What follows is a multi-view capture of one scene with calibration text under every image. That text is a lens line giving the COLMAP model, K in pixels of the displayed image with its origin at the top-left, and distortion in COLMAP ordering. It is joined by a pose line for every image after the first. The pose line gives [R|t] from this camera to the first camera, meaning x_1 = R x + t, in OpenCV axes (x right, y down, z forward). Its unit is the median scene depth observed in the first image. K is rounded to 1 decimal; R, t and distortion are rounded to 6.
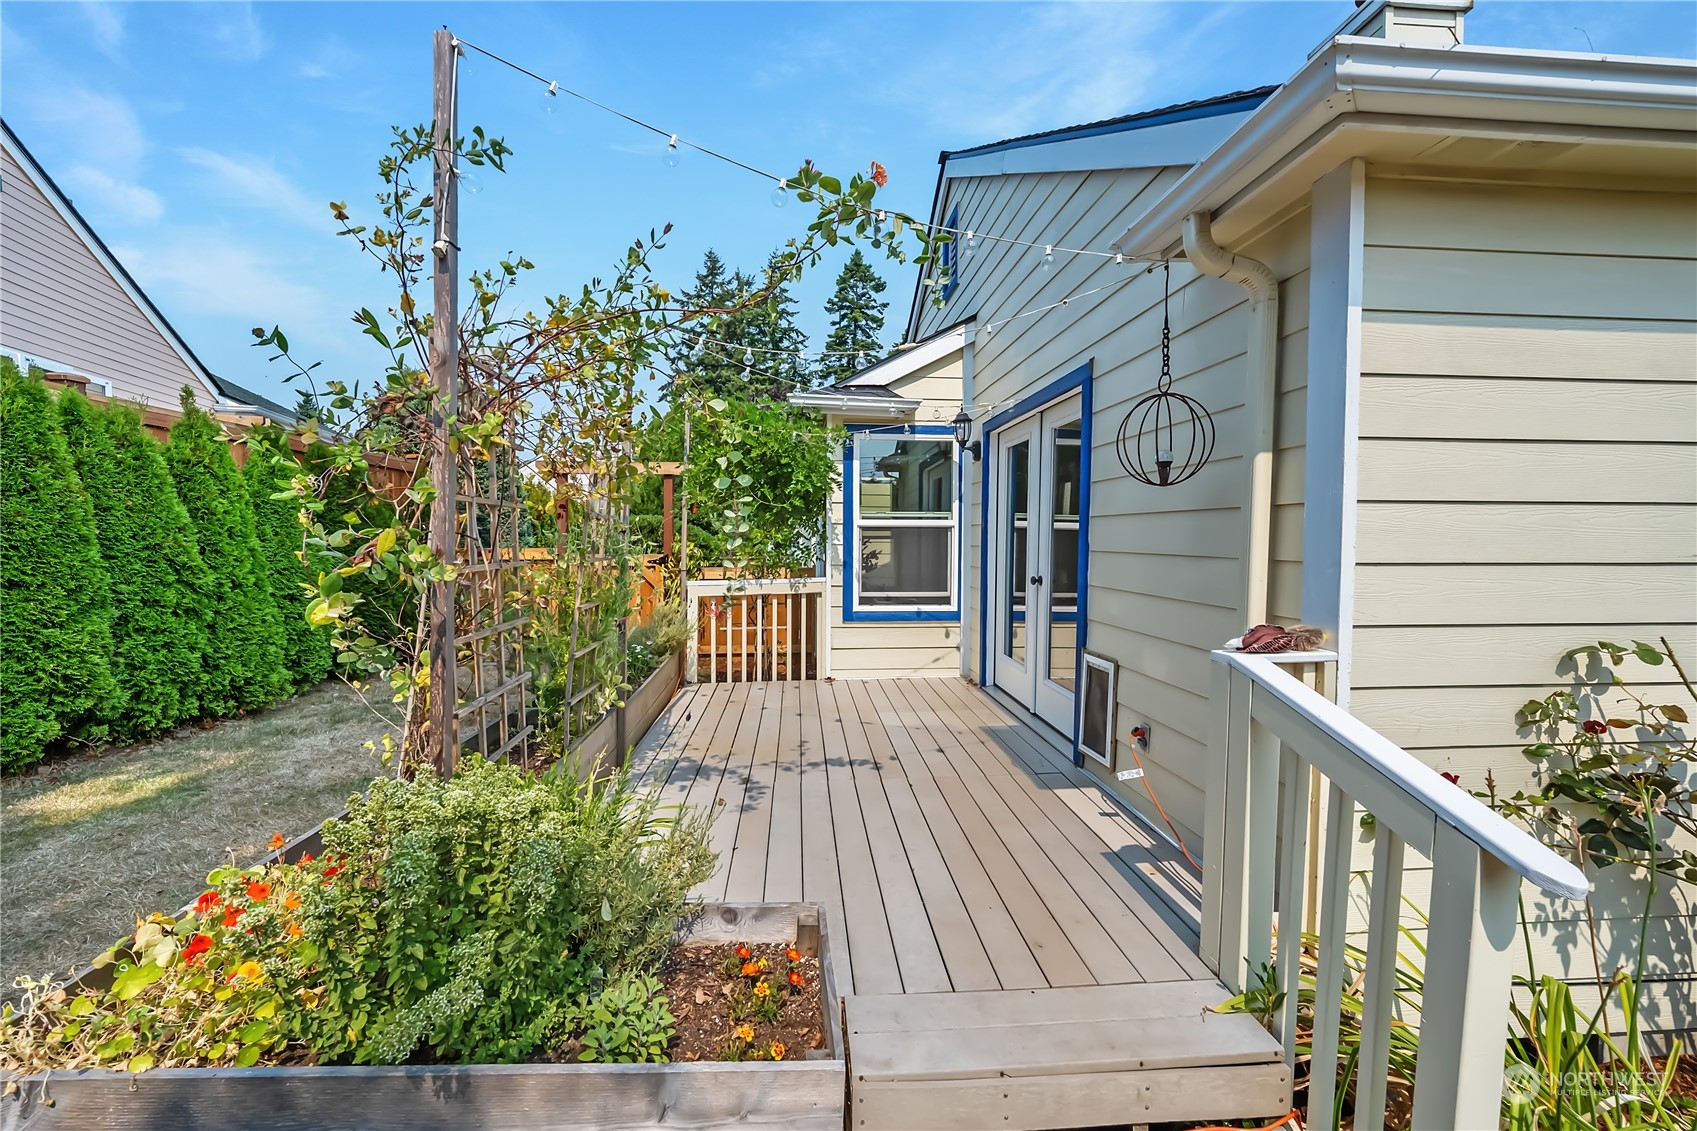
lens RADIAL K [[696.2, 0, 847.5], [0, 696.2, 559.7], [0, 0, 1]] dist [-0.003622, -0.000839]
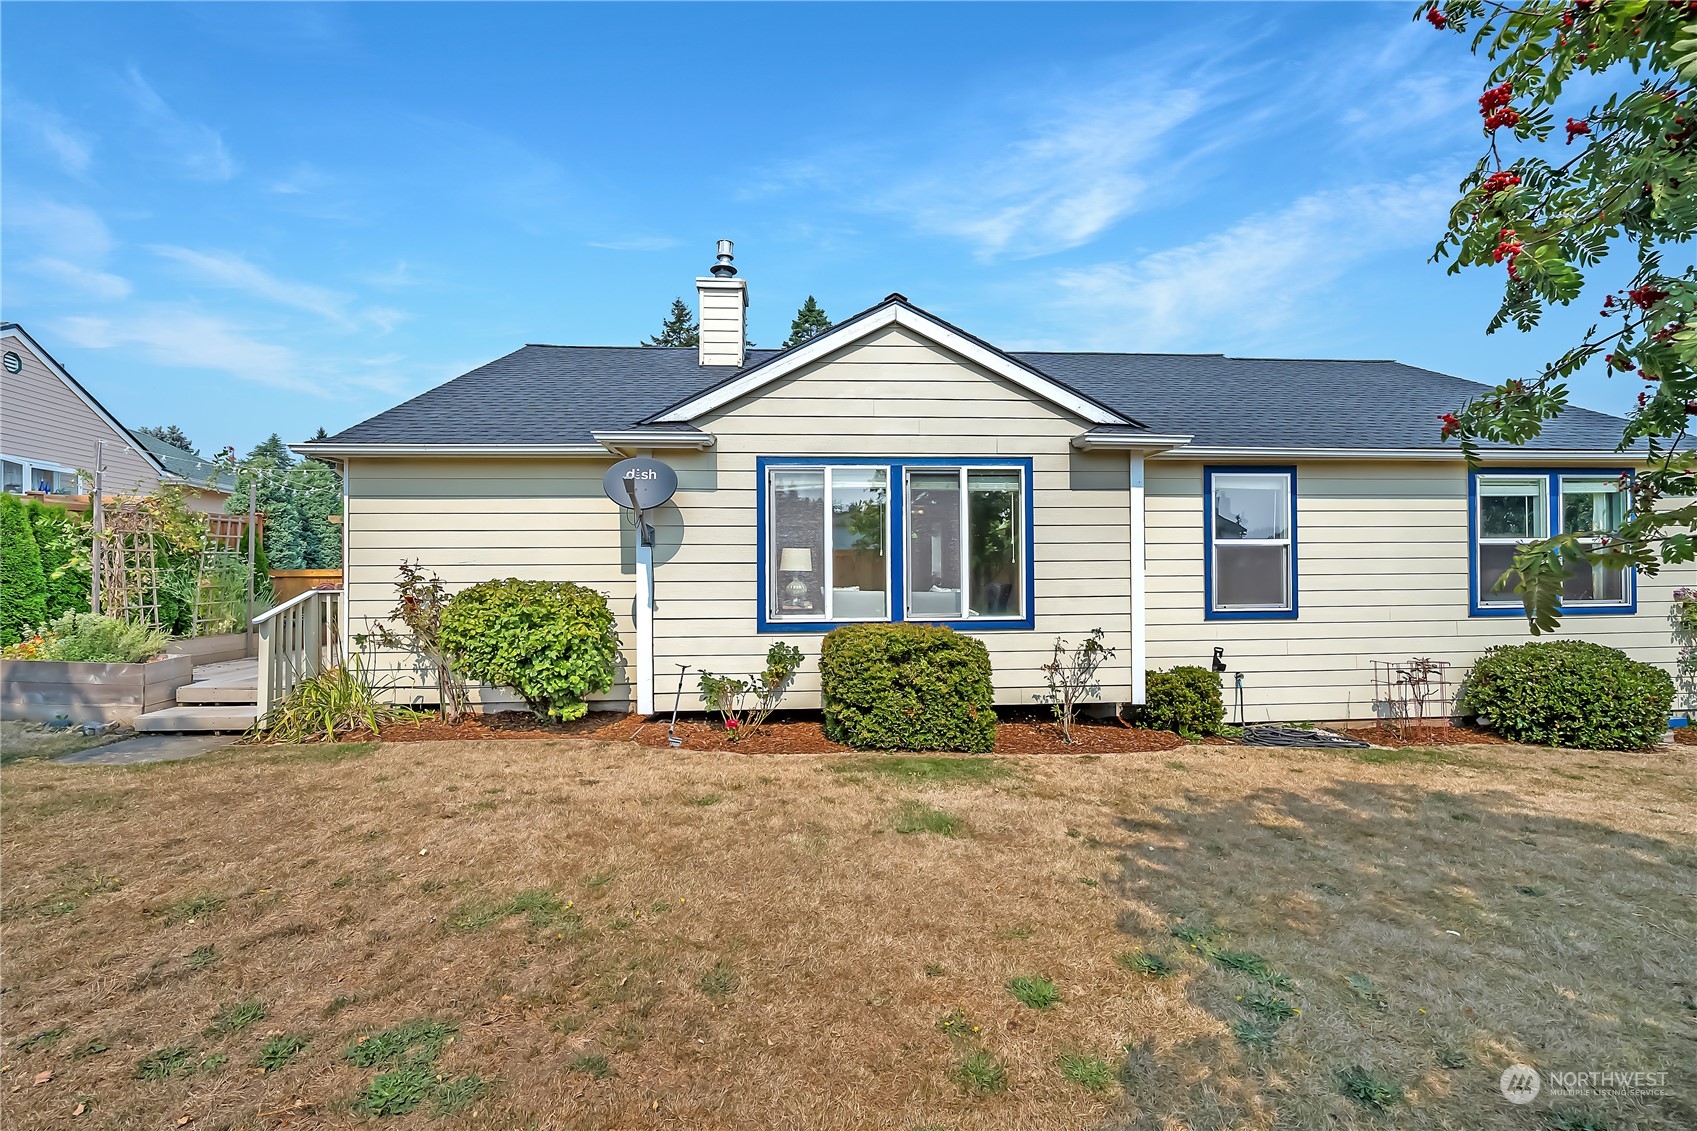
lens RADIAL K [[696.2, 0, 847.5], [0, 696.2, 559.7], [0, 0, 1]] dist [-0.003622, -0.000839]
pose [[0.999765, -0.008358, -0.020018, 1.056978], [0.007636, 0.999327, -0.035872, 0.038024], [0.020304, 0.035710, 0.999156, -0.804318]]
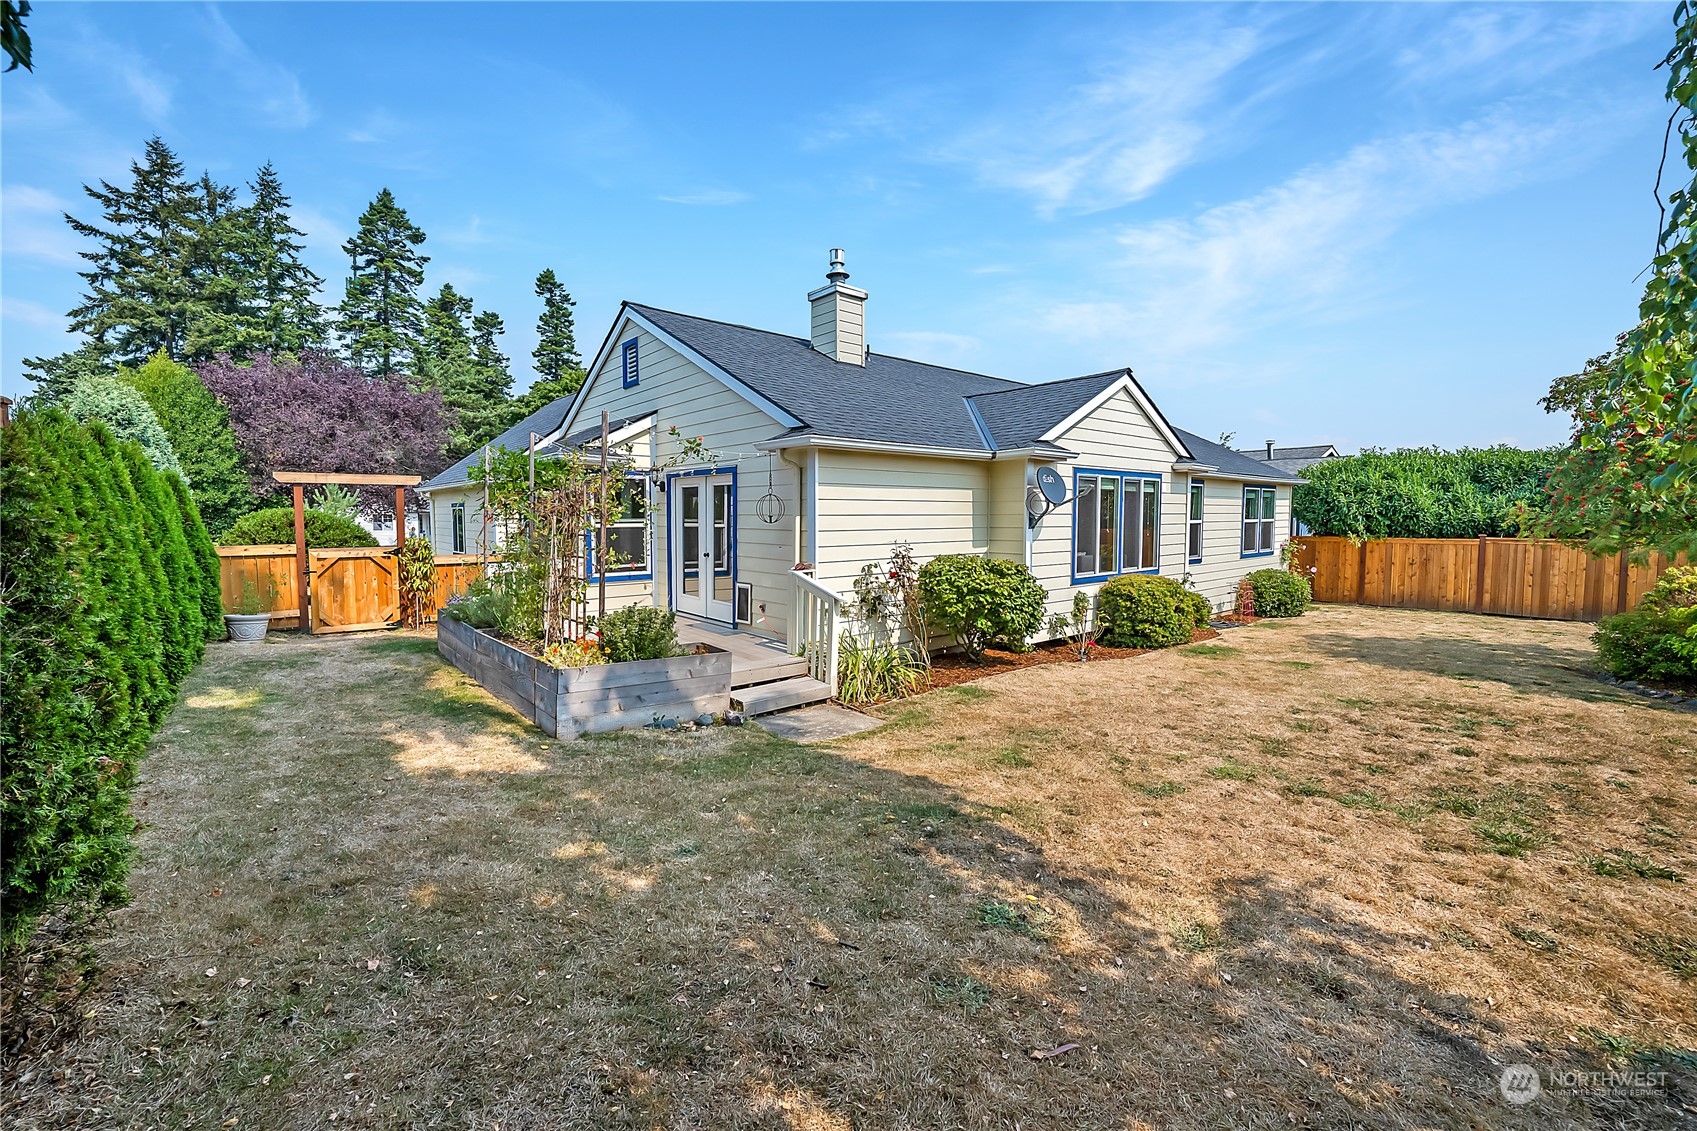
lens RADIAL K [[696.2, 0, 847.5], [0, 696.2, 559.7], [0, 0, 1]] dist [-0.003622, -0.000839]
pose [[0.814034, -0.041261, 0.579350, -0.457868], [0.020872, 0.998907, 0.041815, -0.026810], [-0.580442, -0.021947, 0.814006, -0.741431]]
